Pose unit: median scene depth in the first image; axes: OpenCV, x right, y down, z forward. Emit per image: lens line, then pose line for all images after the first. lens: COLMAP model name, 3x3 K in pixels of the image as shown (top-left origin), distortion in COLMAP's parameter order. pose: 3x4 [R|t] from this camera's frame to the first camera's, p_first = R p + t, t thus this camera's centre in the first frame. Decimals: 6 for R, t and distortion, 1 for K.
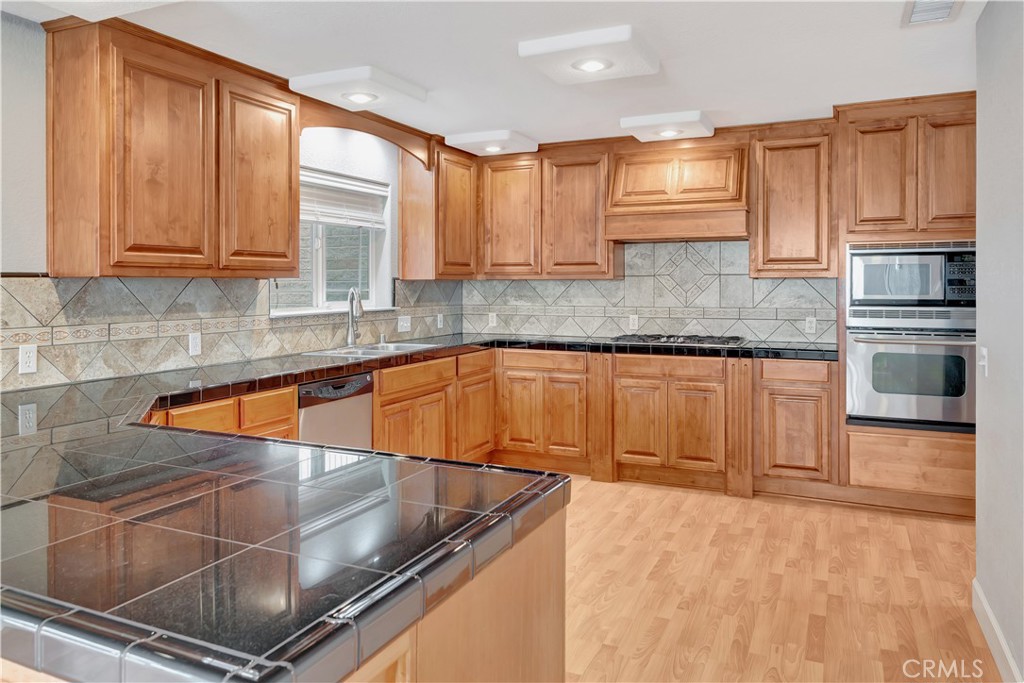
lens RADIAL K [[726.8, 0, 508.1], [0, 726.8, 281.3], [0, 0, 1]] dist [-0.002248, 0.000089]
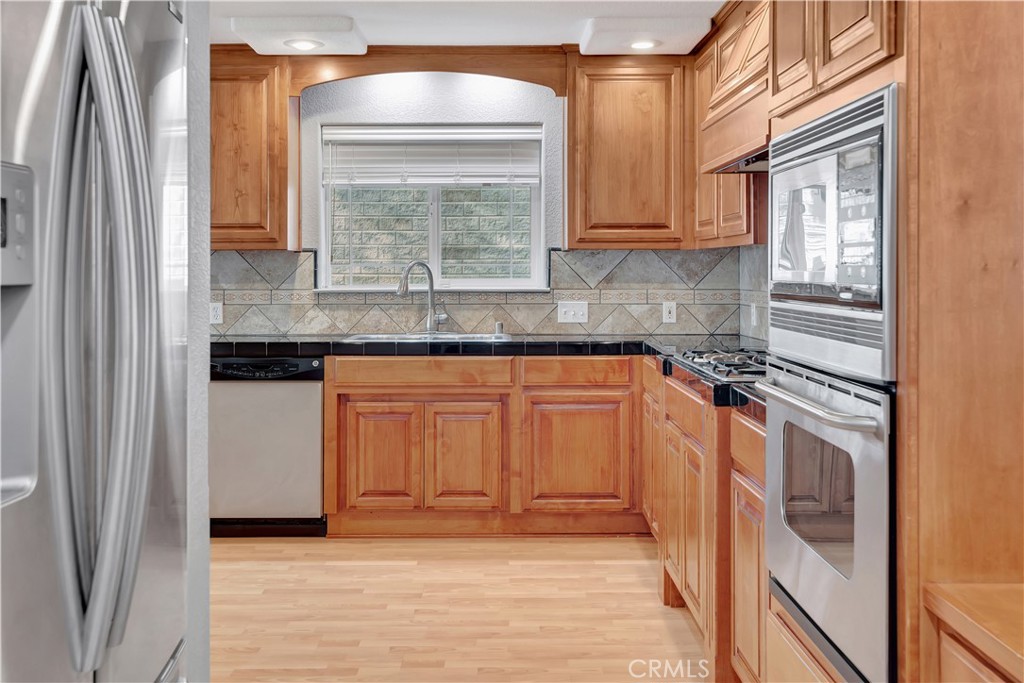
lens RADIAL K [[979.5, 0, 484.1], [0, 979.5, 266.9], [0, 0, 1]] dist [0.020226, 0.000000]
pose [[0.420475, -0.000713, -0.907304, 0.797644], [0.004240, 0.999990, 0.001179, 0.014029], [0.907294, -0.004343, 0.420474, 0.572597]]
